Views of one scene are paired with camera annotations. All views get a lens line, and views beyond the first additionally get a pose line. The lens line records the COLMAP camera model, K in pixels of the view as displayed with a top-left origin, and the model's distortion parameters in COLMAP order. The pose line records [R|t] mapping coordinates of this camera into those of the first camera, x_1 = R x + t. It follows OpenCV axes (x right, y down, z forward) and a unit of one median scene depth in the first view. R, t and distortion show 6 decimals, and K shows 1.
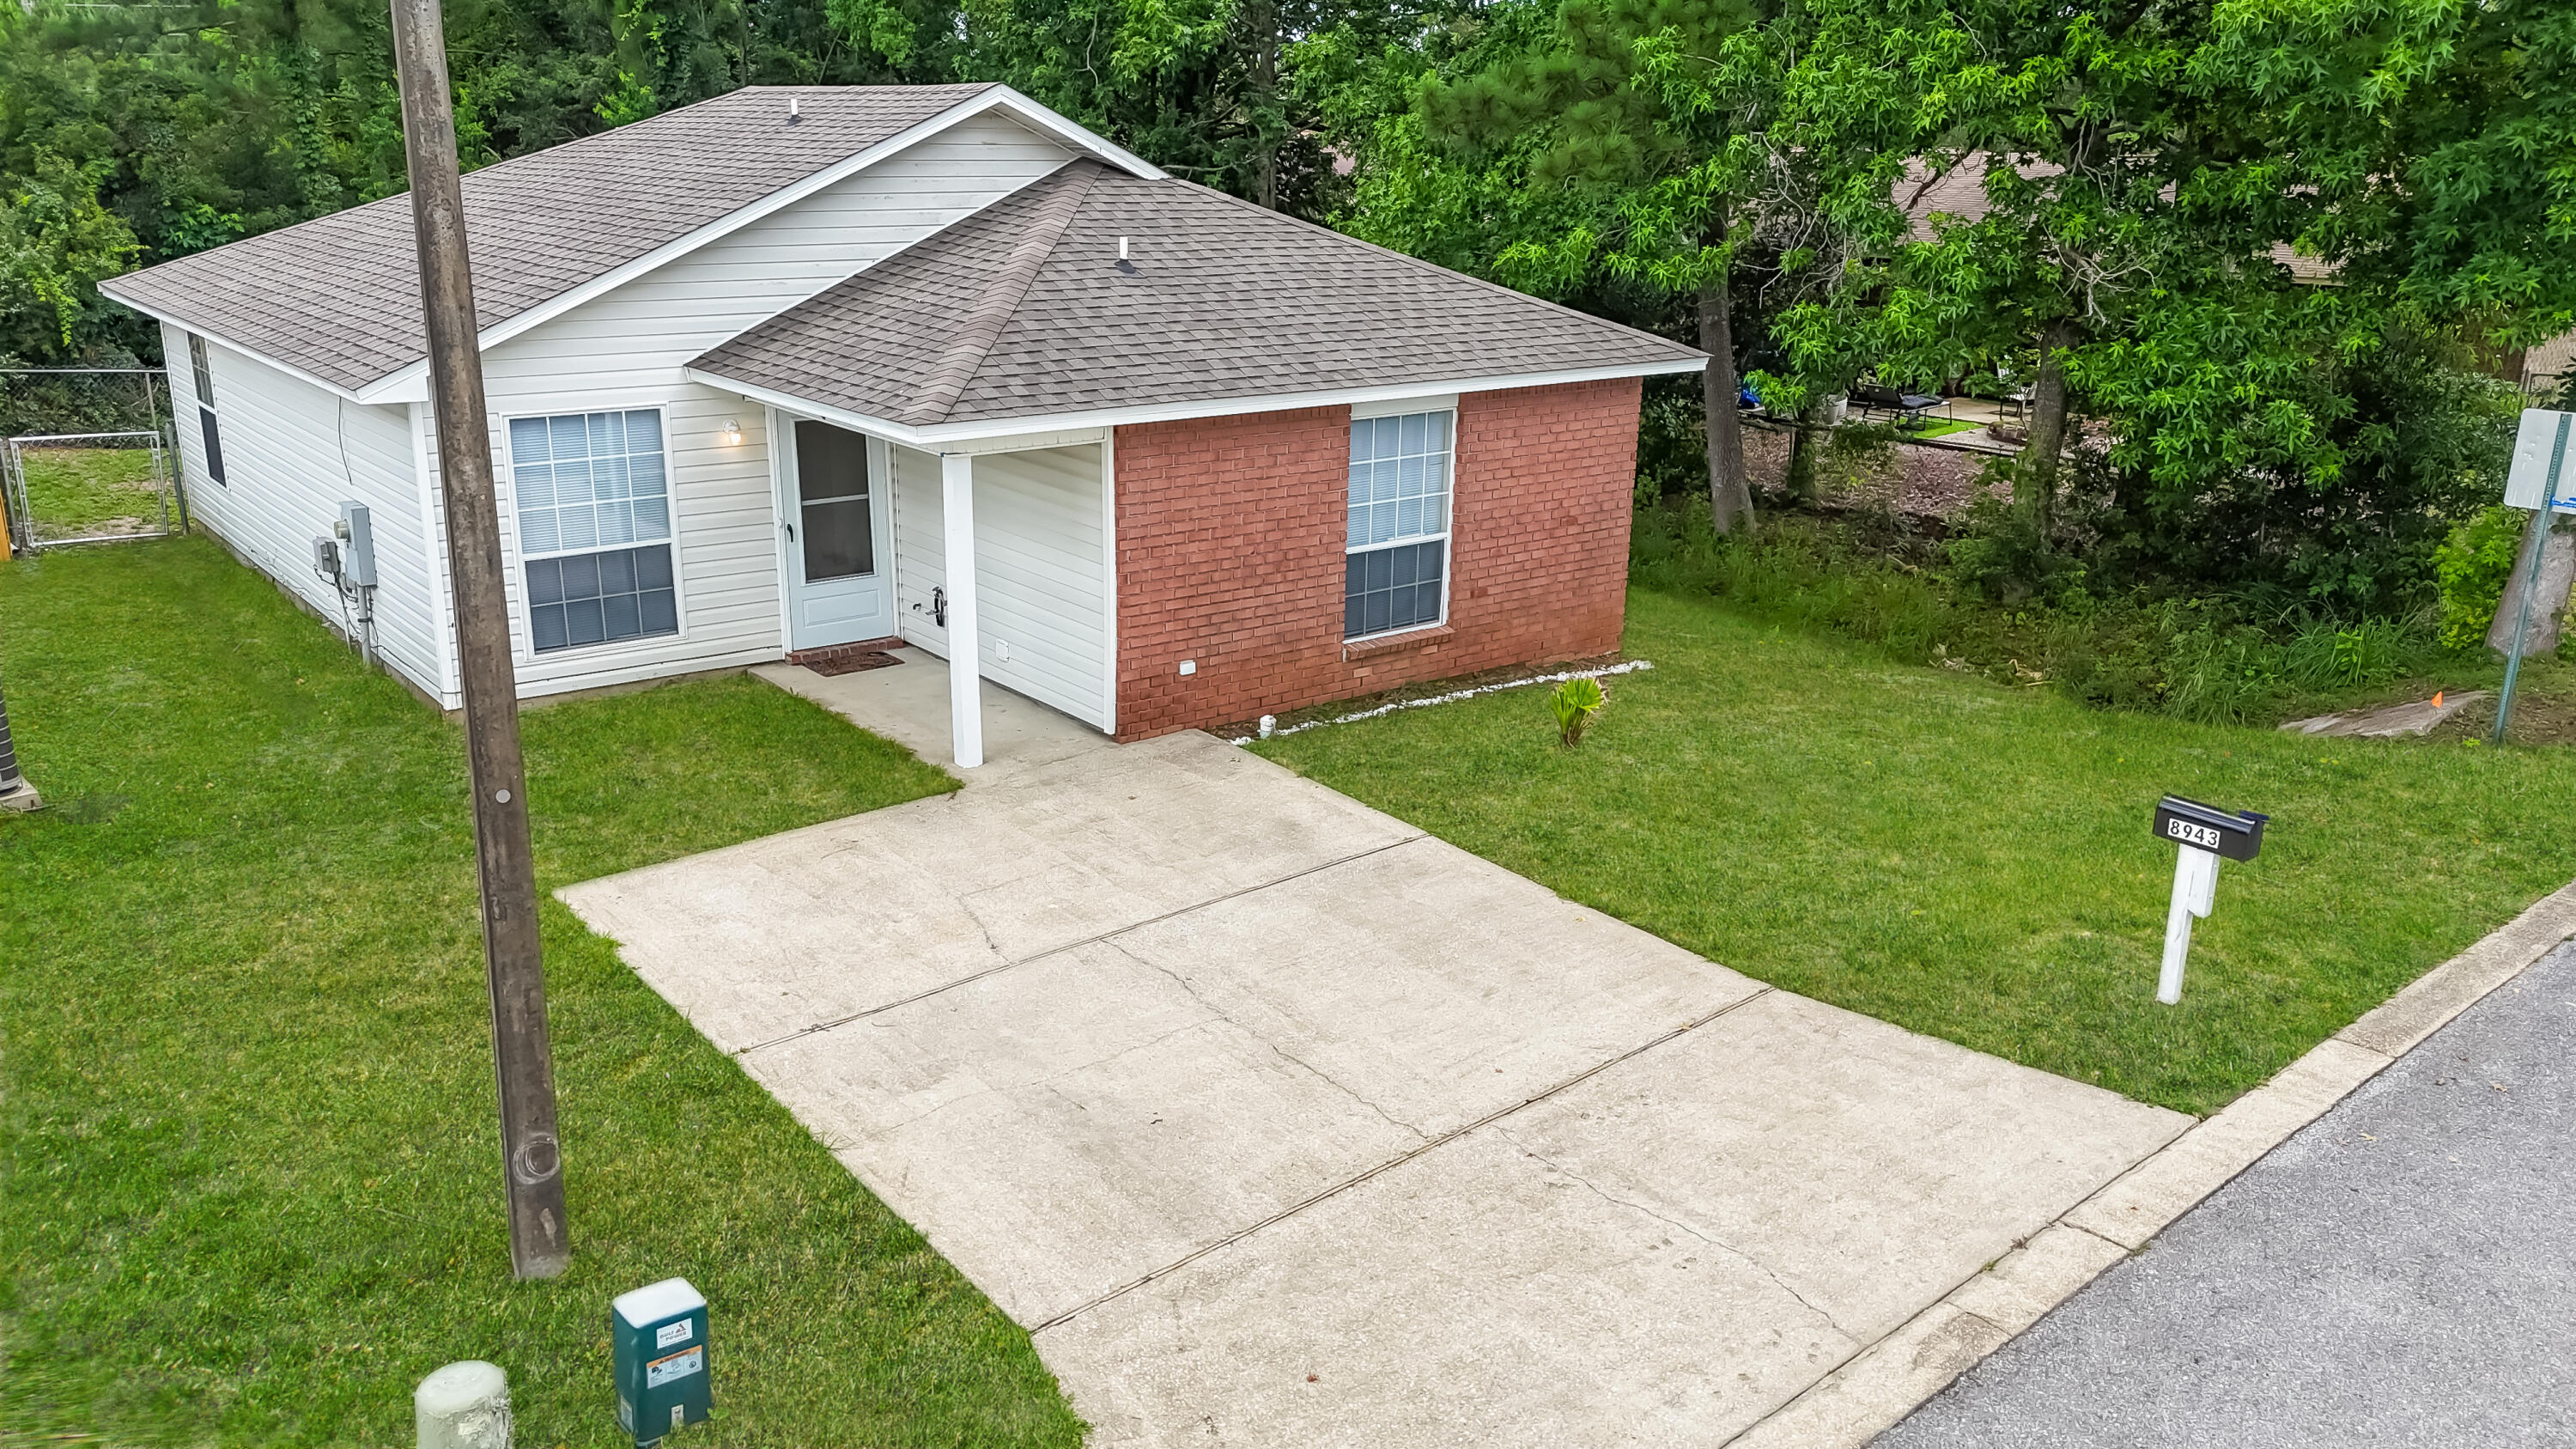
lens RADIAL K [[1878.4, 0, 1312.1], [0, 1878.4, 682.4], [0, 0, 1]] dist [0.050072, -0.028650]
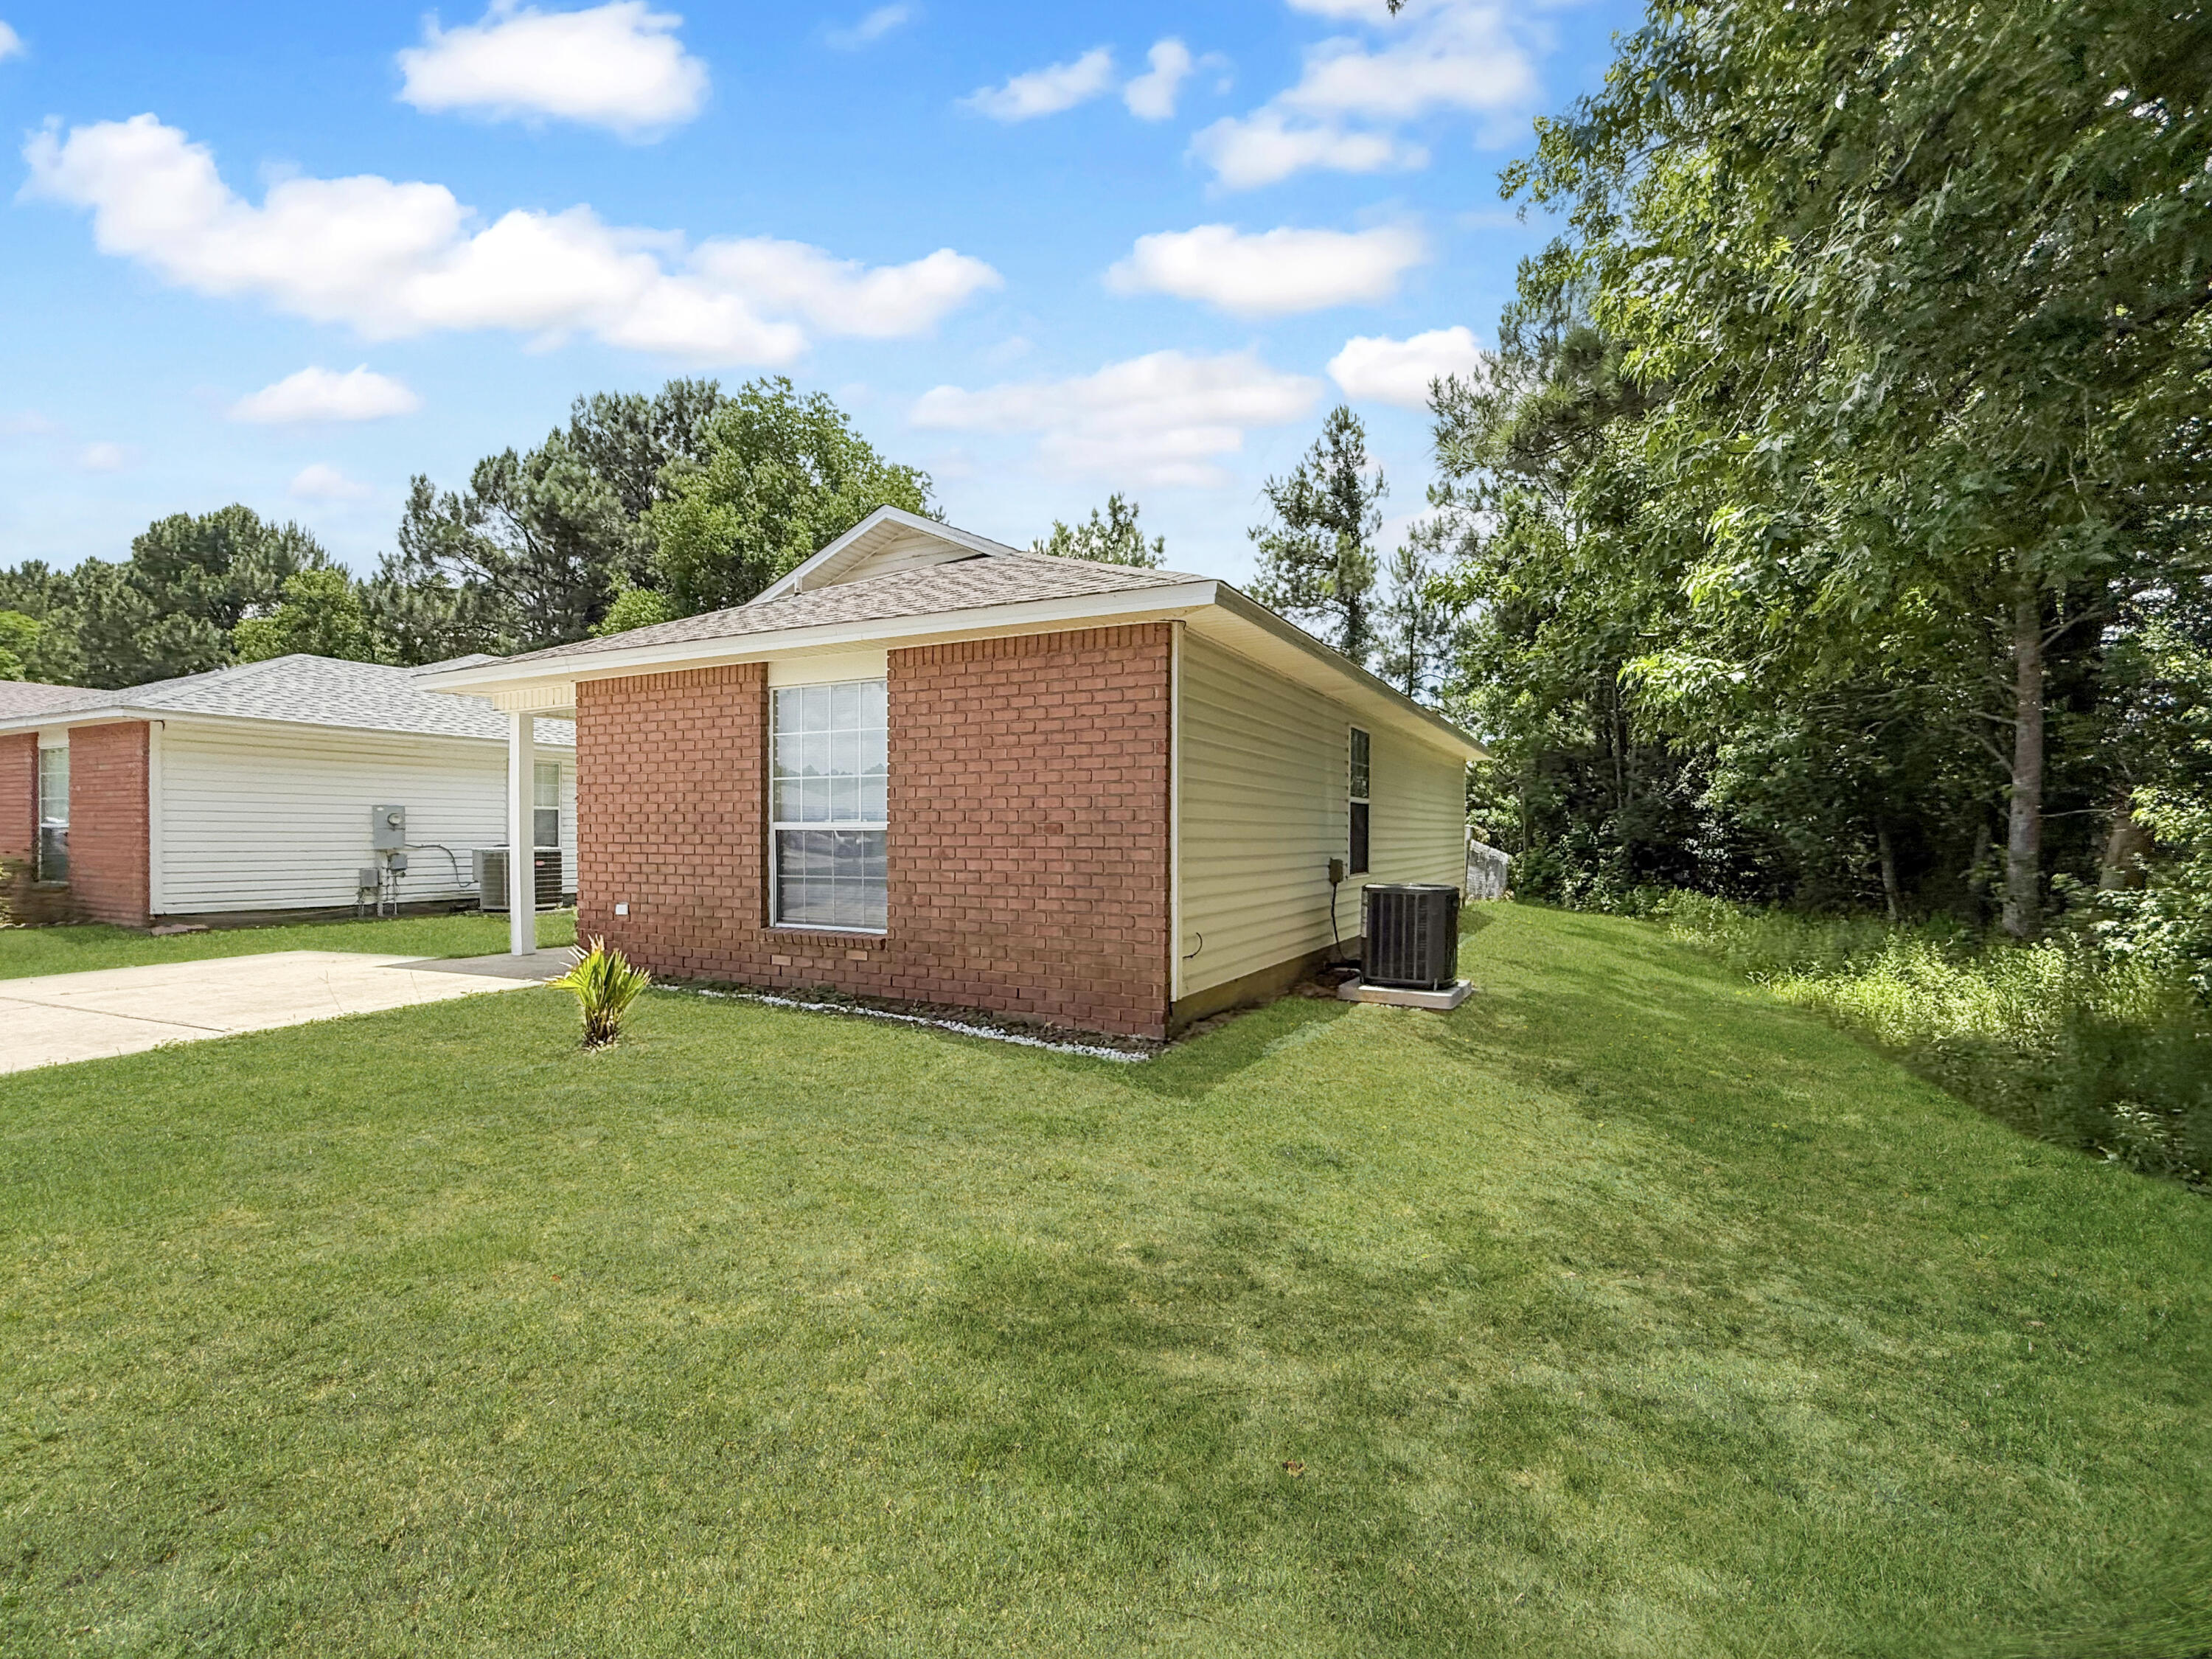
lens RADIAL K [[1031.8, 0, 1106.3], [0, 1031.8, 819.7], [0, 0, 1]] dist [0.012891, 0.000241]
pose [[0.397722, -0.028410, -0.917066, 0.592698], [-0.246523, 0.959456, -0.136638, -0.044193], [0.883767, 0.280421, 0.374593, 0.988057]]
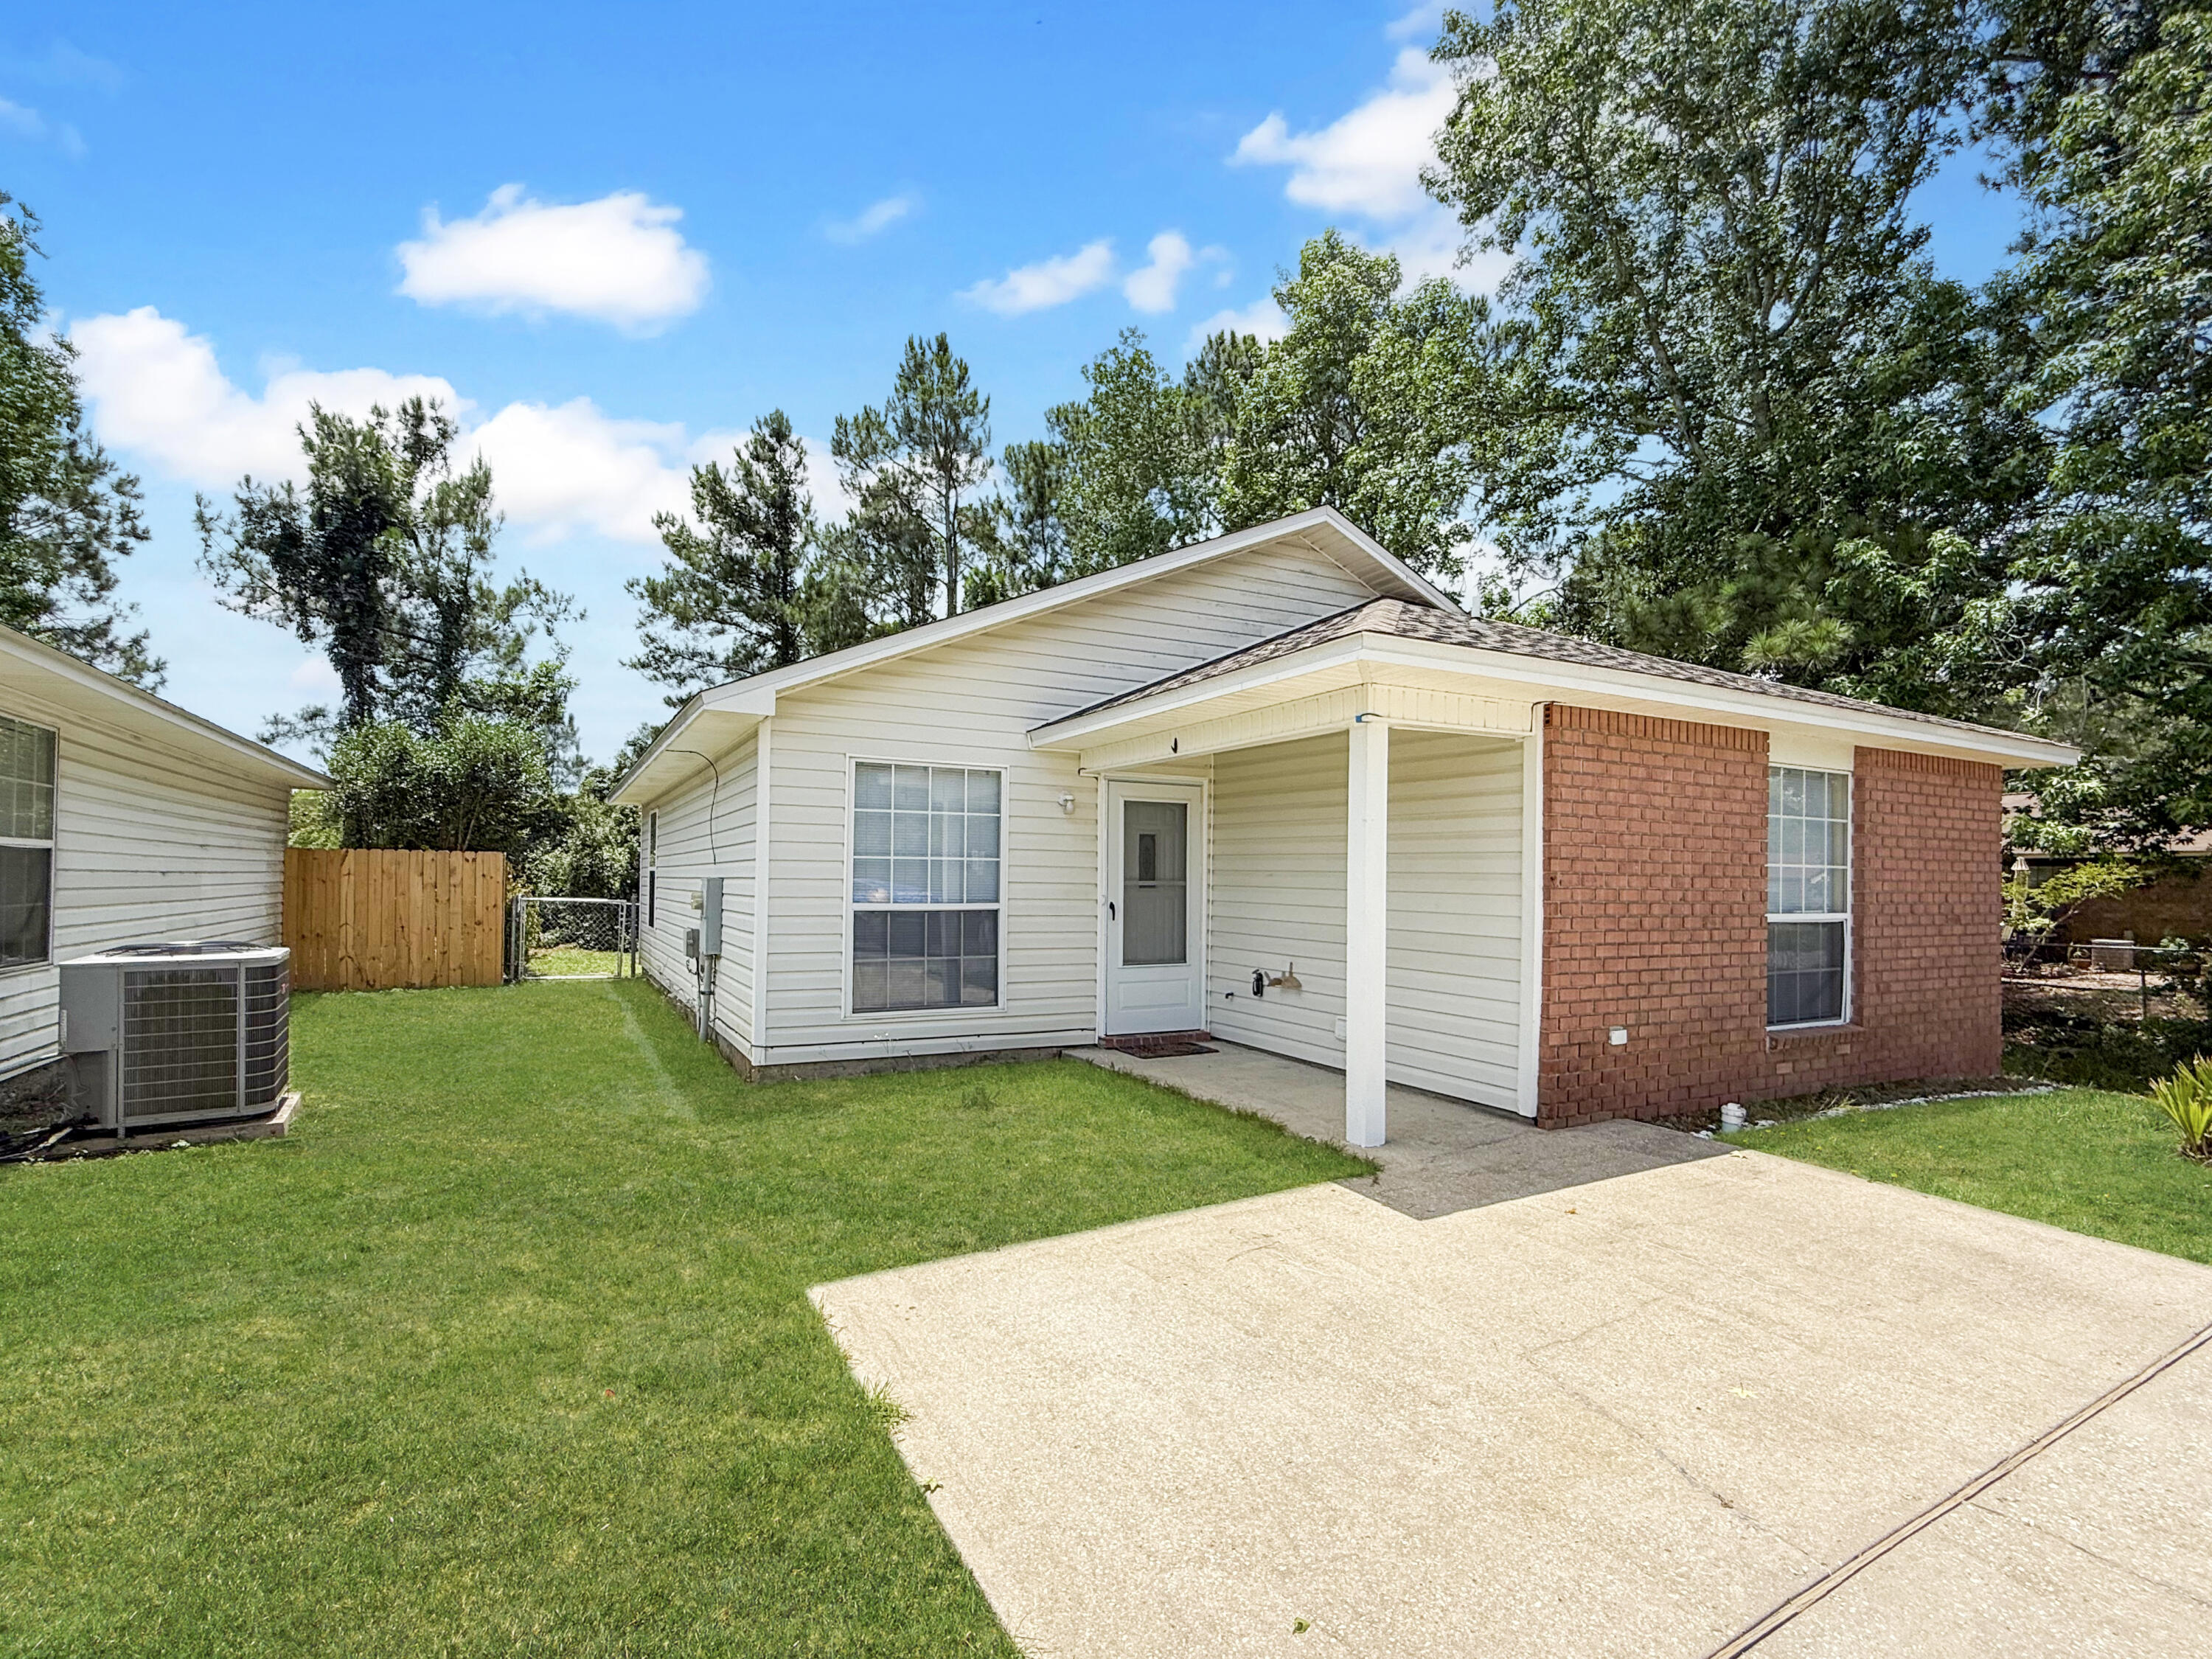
lens RADIAL K [[1031.8, 0, 1120.7], [0, 1031.8, 848.1], [0, 0, 1]] dist [0.012891, 0.000241]
pose [[0.984643, -0.010293, -0.174274, -0.191727], [-0.043470, 0.952363, -0.301852, 0.056151], [0.169079, 0.304792, 0.937291, 0.521580]]
